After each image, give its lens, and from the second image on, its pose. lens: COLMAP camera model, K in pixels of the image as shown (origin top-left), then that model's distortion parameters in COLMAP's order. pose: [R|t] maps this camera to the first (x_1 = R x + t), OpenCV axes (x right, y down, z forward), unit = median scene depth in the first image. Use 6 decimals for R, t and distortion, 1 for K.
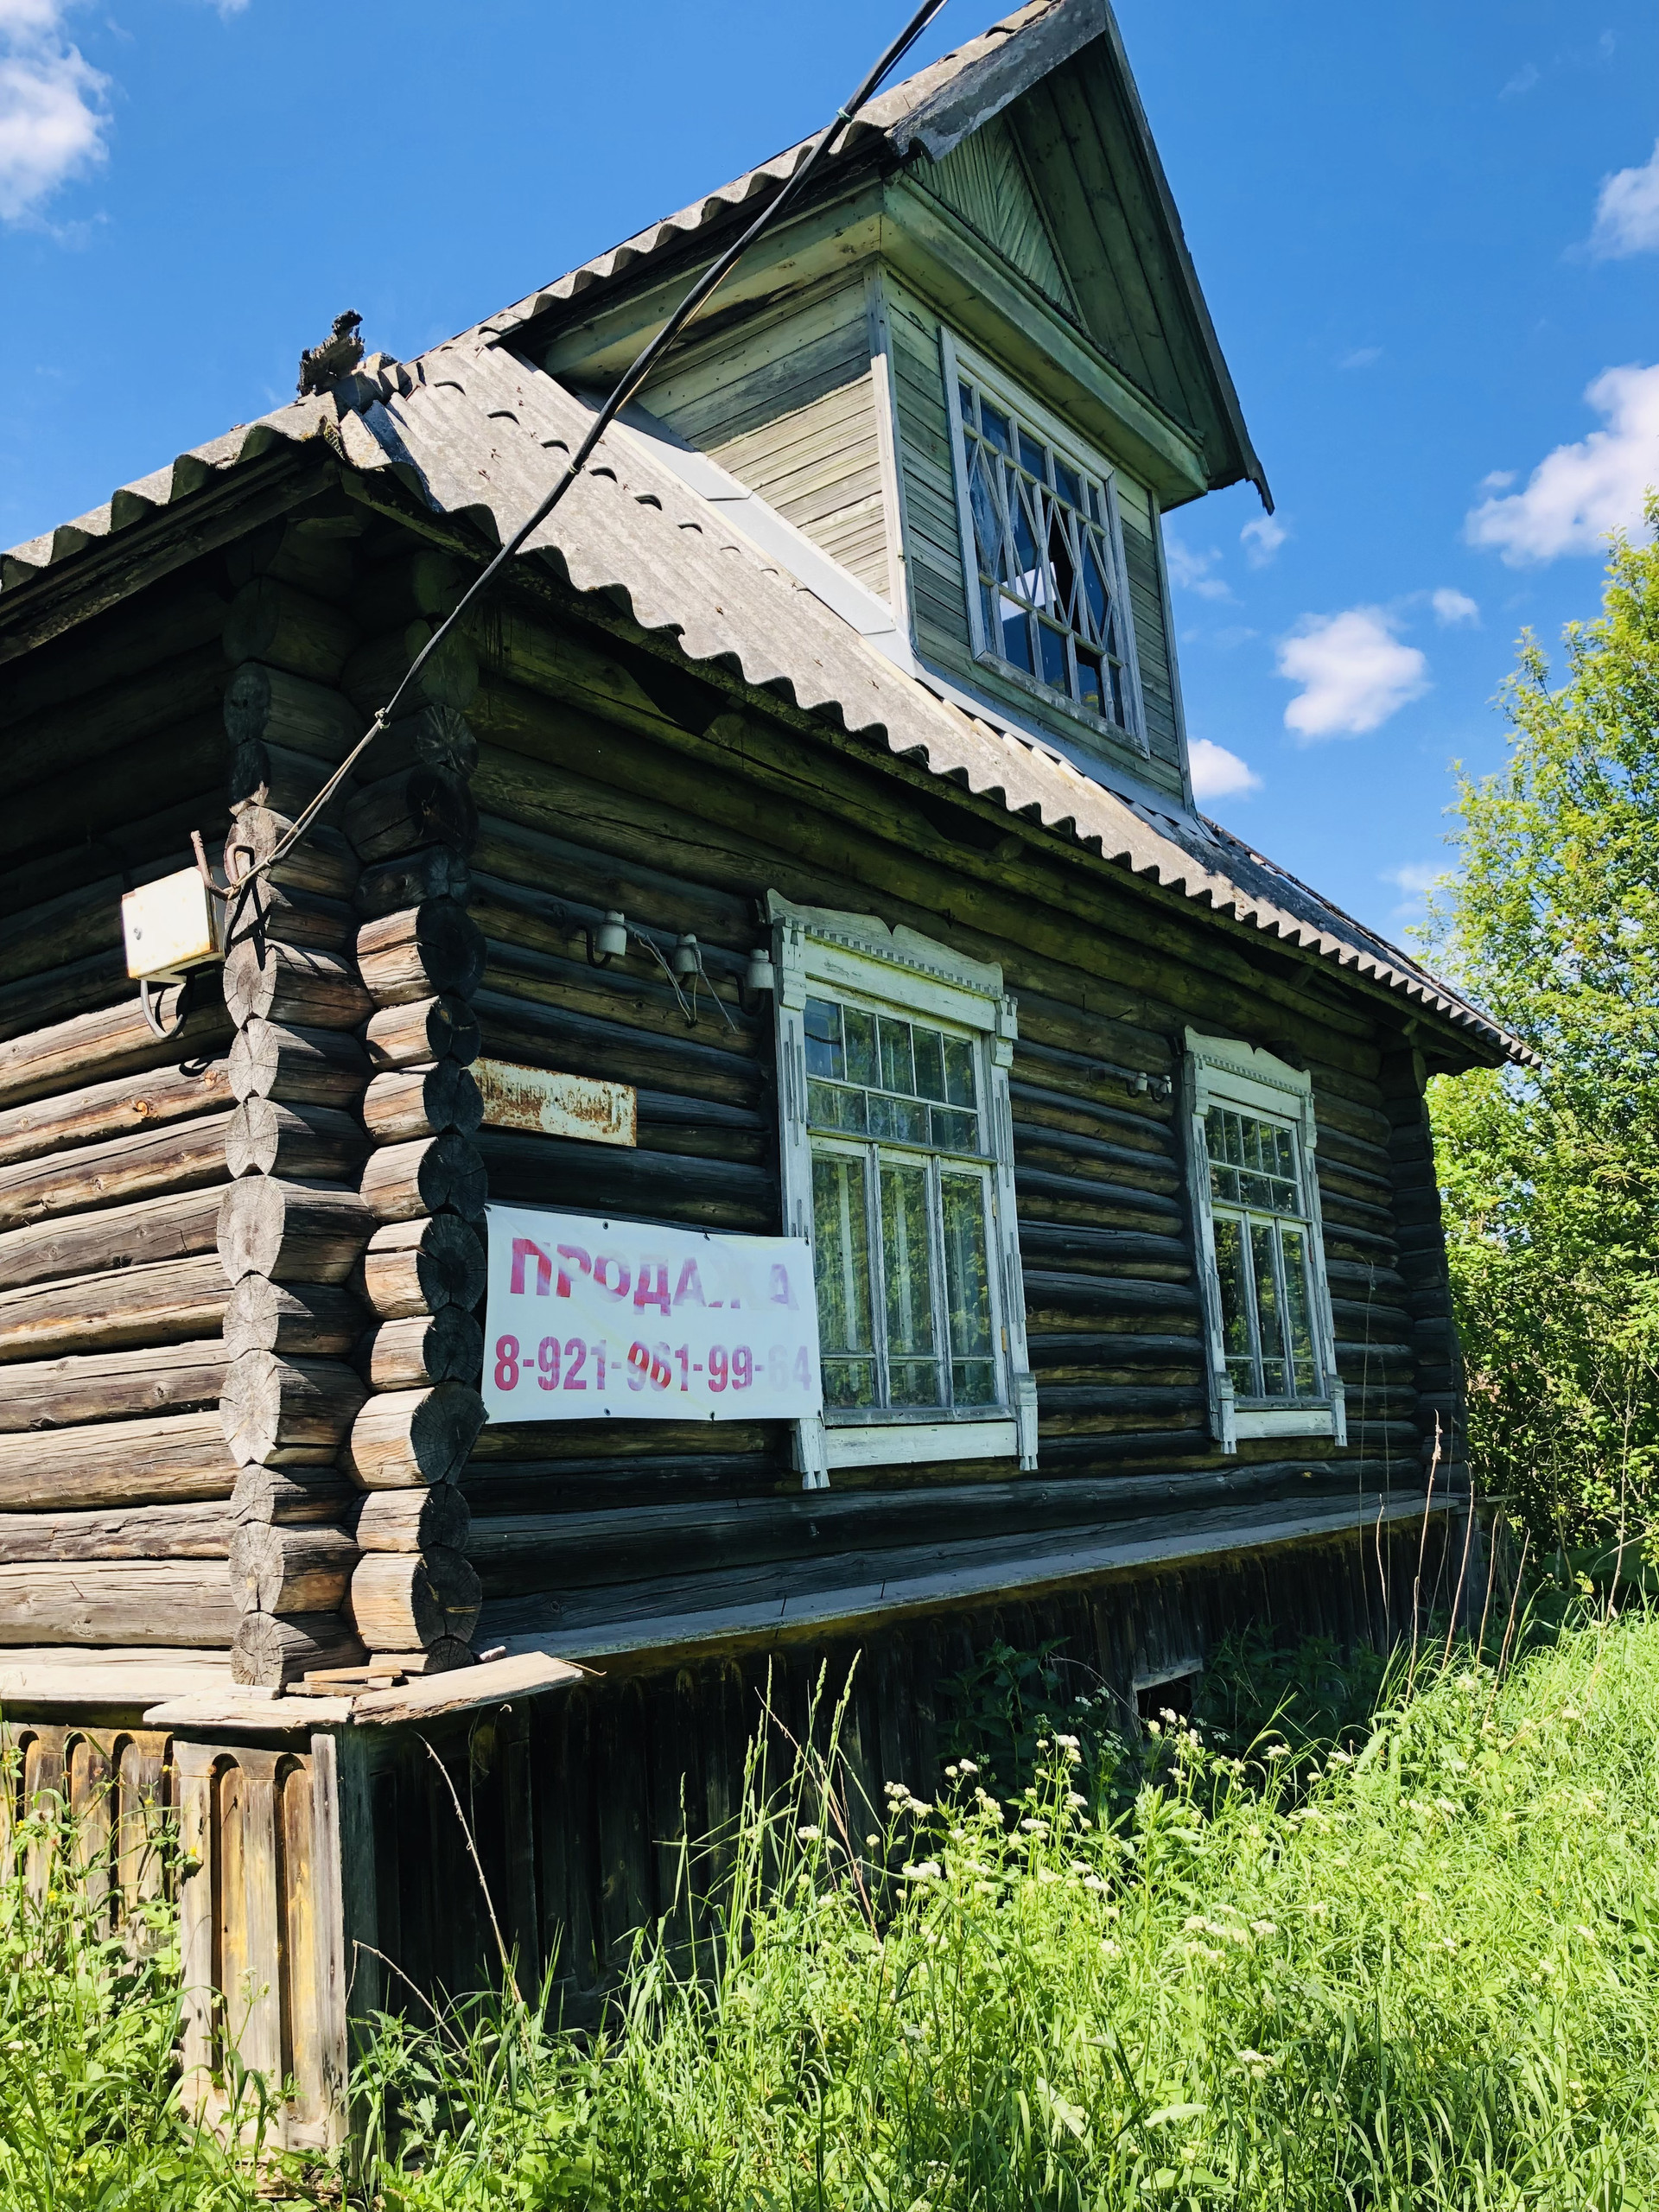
lens RADIAL K [[1812.6, 0, 832.9], [0, 1812.6, 1115.2], [0, 0, 1]] dist [0.013127, 0.000814]
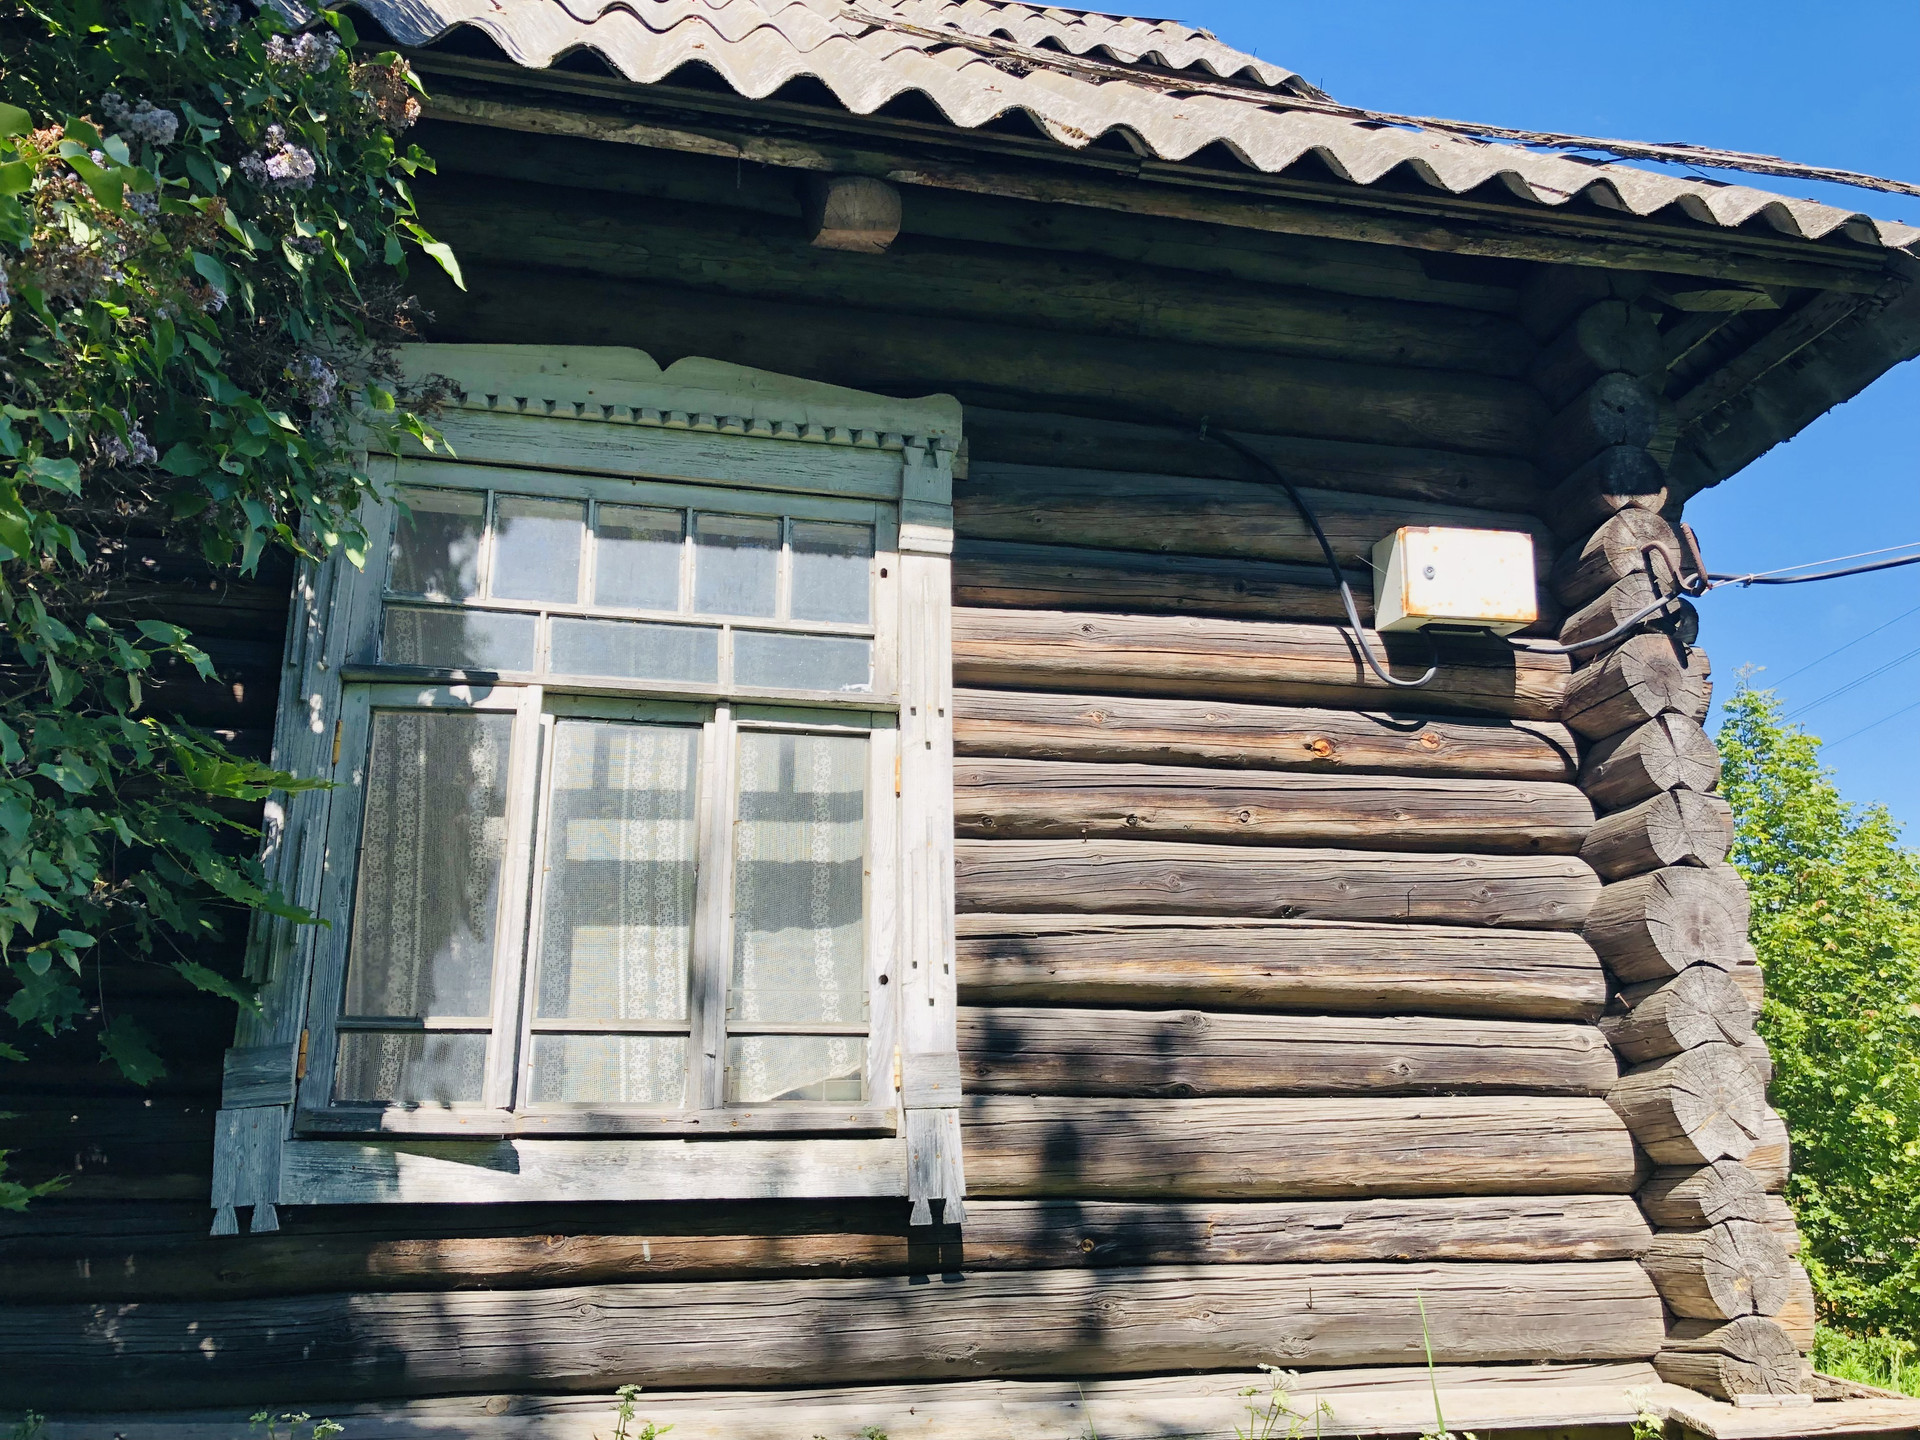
lens RADIAL K [[1573.3, 0, 961.2], [0, 1573.3, 712.3], [0, 0, 1]] dist [0.013127, 0.000814]
pose [[0.674691, 0.261984, 0.690041, -1.073883], [-0.166562, 0.964814, -0.203448, 0.173059], [-0.719061, 0.022330, 0.694588, 0.598947]]
